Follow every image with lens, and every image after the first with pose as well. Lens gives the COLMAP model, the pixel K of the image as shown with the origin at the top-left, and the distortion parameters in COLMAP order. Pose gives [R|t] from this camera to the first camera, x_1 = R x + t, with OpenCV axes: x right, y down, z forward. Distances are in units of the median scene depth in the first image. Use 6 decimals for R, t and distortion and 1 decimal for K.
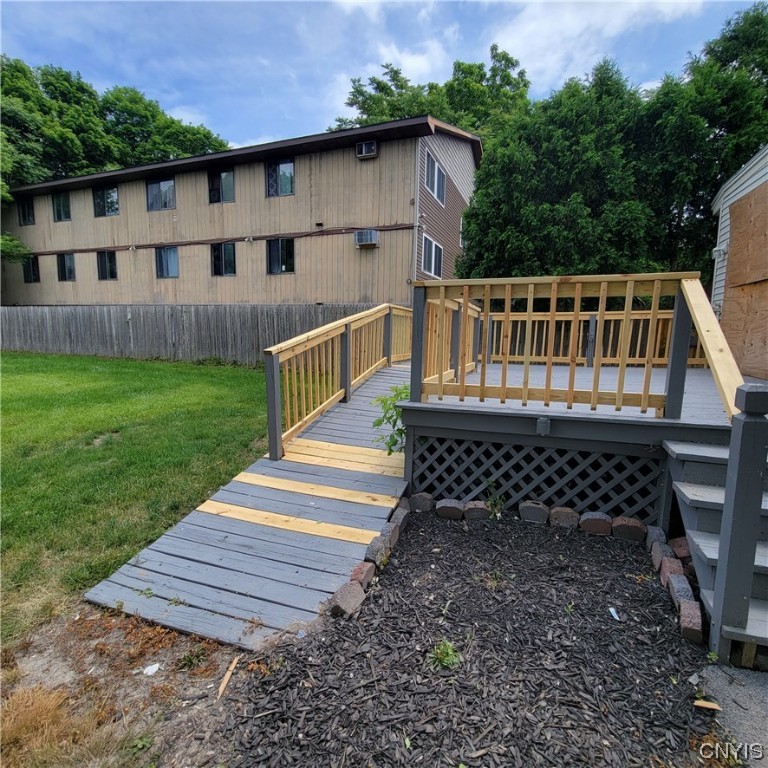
lens RADIAL K [[422.6, 0, 385.5], [0, 422.6, 384.8], [0, 0, 1]] dist [-0.004790, -0.000249]
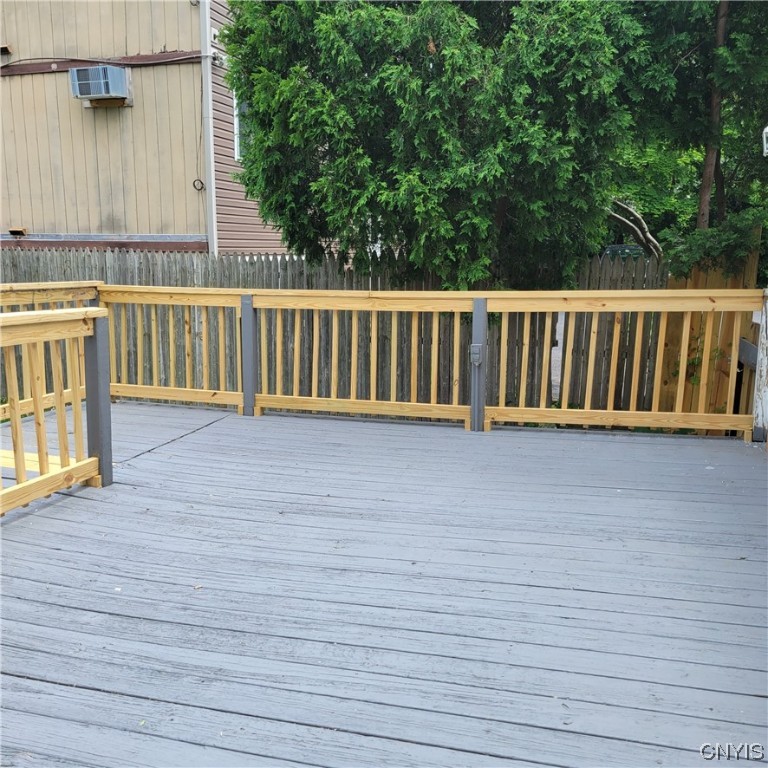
lens RADIAL K [[790.0, 0, 383.0], [0, 790.0, 385.3], [0, 0, 1]] dist [0.028338, 0.000000]
pose [[0.999010, -0.018479, 0.040467, 0.210159], [0.016711, 0.998910, 0.043586, -0.067697], [-0.041228, -0.042866, 0.998230, 0.153512]]
